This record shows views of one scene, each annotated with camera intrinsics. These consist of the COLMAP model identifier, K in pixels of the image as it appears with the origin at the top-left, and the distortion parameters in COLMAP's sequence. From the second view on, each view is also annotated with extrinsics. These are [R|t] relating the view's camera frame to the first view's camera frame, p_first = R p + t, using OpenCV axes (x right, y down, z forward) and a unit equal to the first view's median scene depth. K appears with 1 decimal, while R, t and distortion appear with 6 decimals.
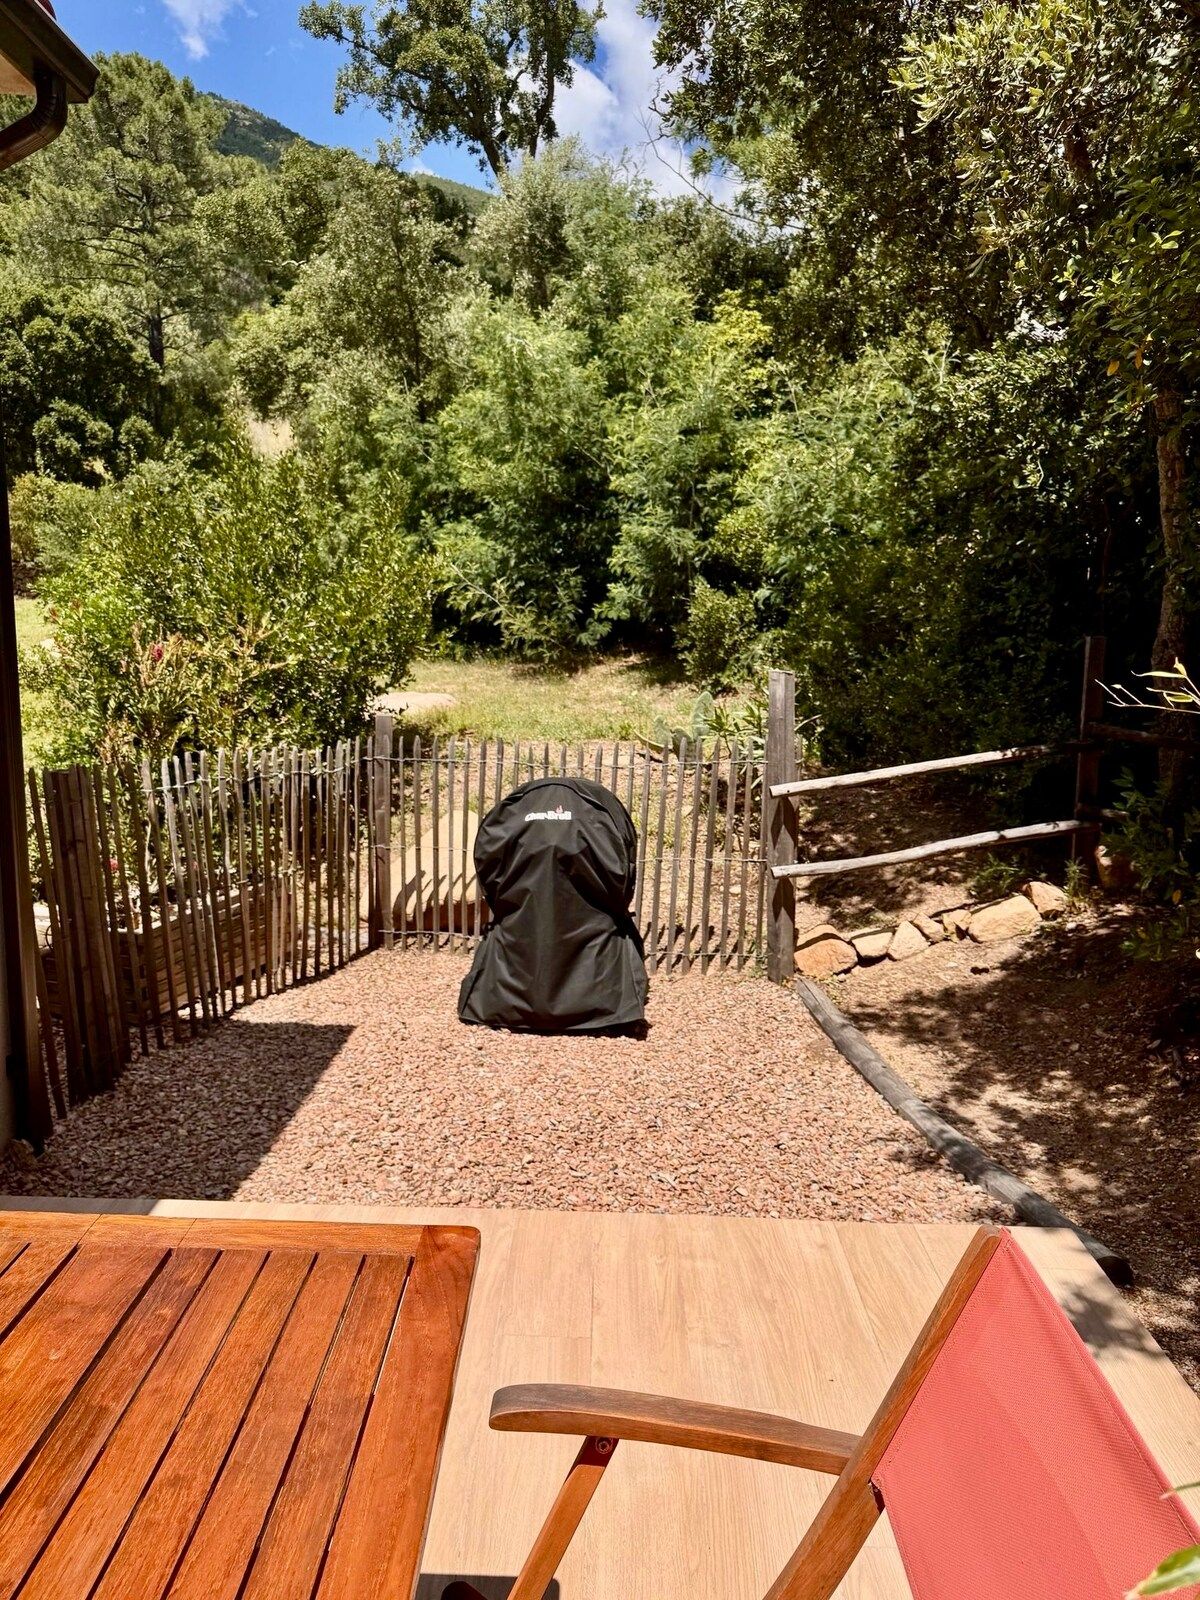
lens RADIAL K [[1142.4, 0, 579.0], [0, 1142.4, 827.5], [0, 0, 1]] dist [0.000623, -0.000710]
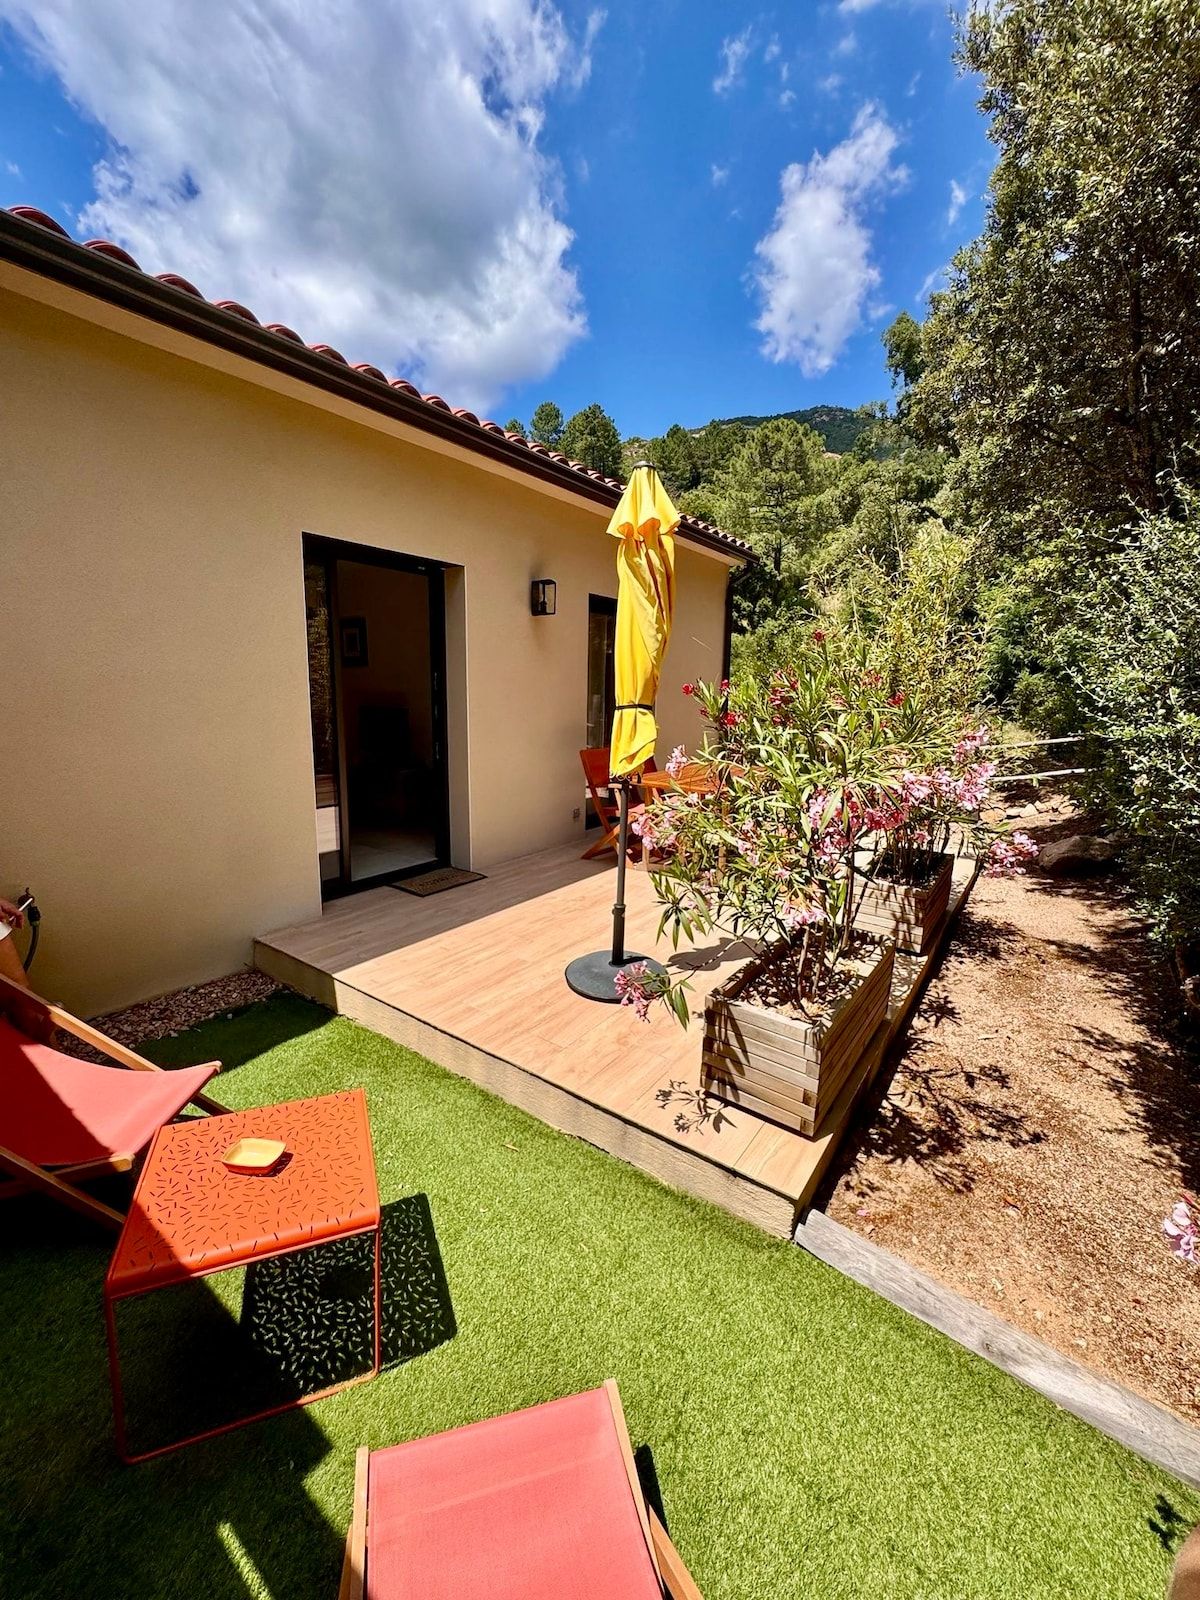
lens RADIAL K [[637.0, 0, 600.0], [0, 637.0, 800.0], [0, 0, 1]] dist [-0.001651, -0.000253]
pose [[0.825171, 0.084771, -0.558485, 0.118274], [-0.095124, 0.995410, 0.010543, 0.062723], [0.556815, 0.044425, 0.829447, -0.300949]]
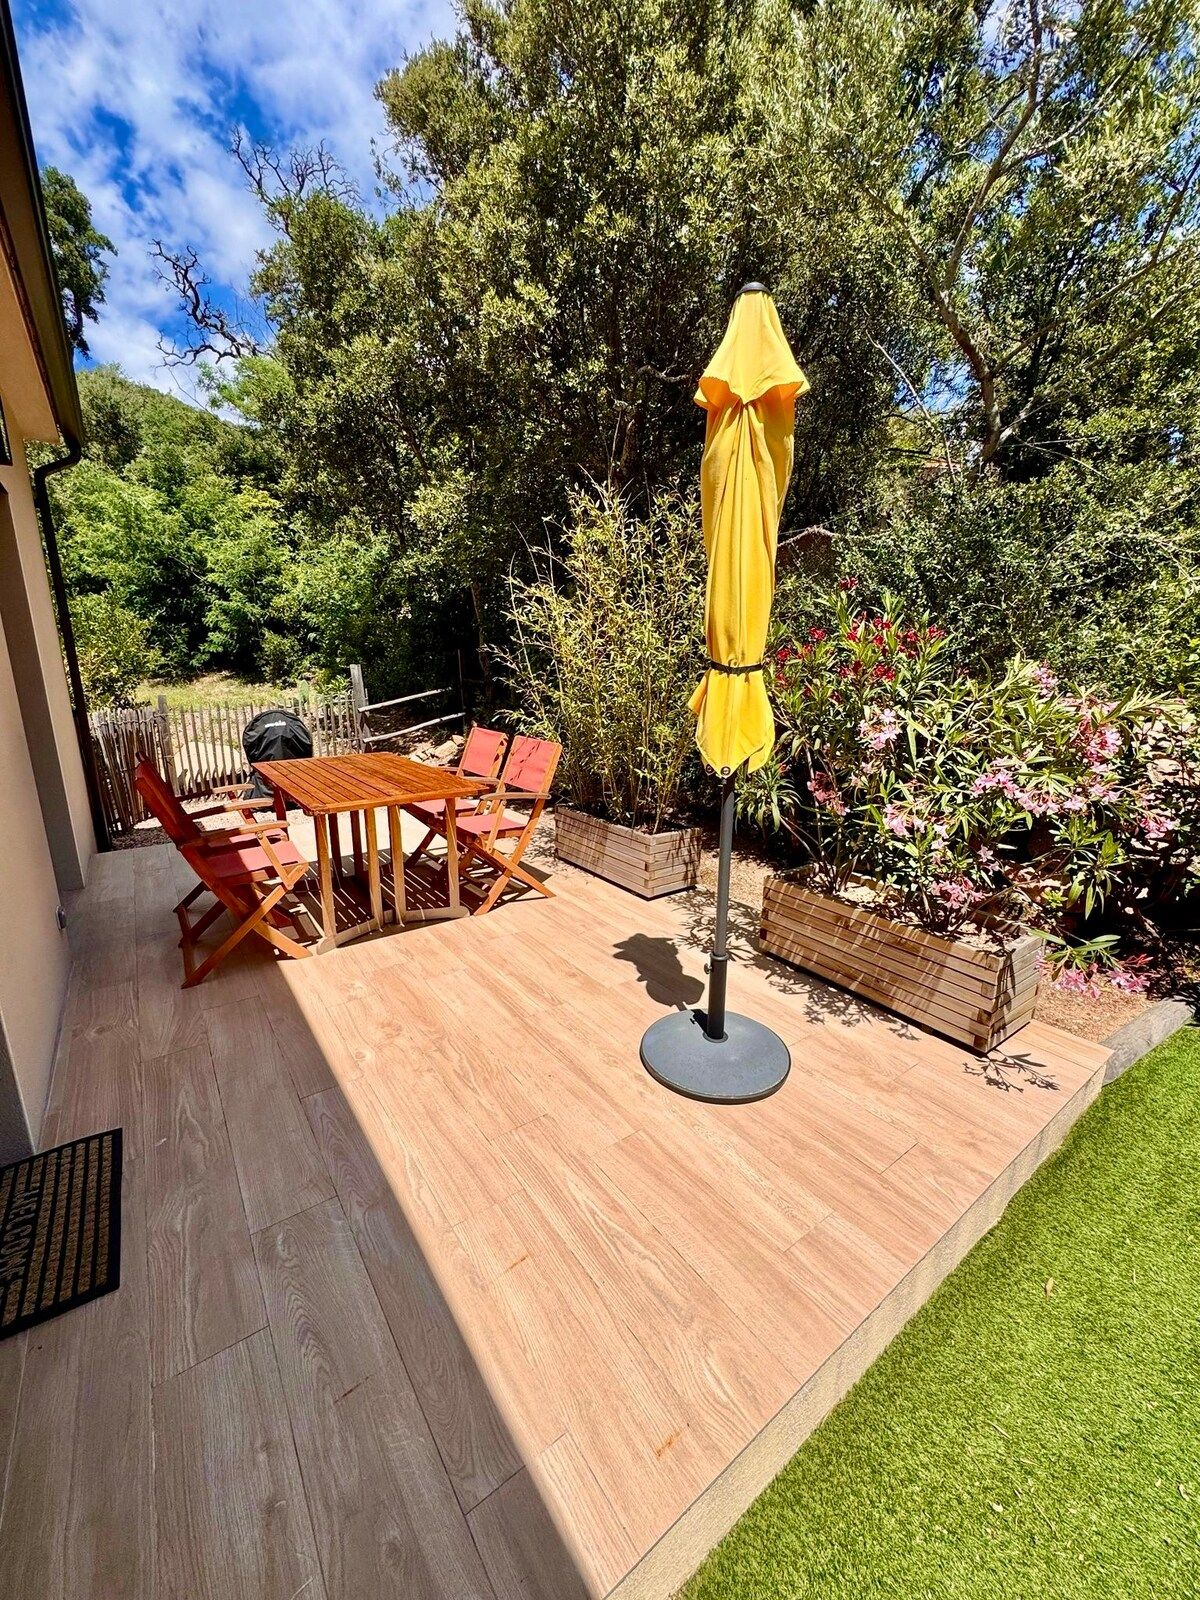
lens RADIAL K [[637.0, 0, 600.0], [0, 637.0, 800.0], [0, 0, 1]] dist [-0.001651, -0.000253]
pose [[0.794862, -0.163851, 0.584249, -0.114729], [0.134006, 0.986480, 0.094343, 0.044273], [-0.591808, 0.003303, 0.806072, -0.215735]]
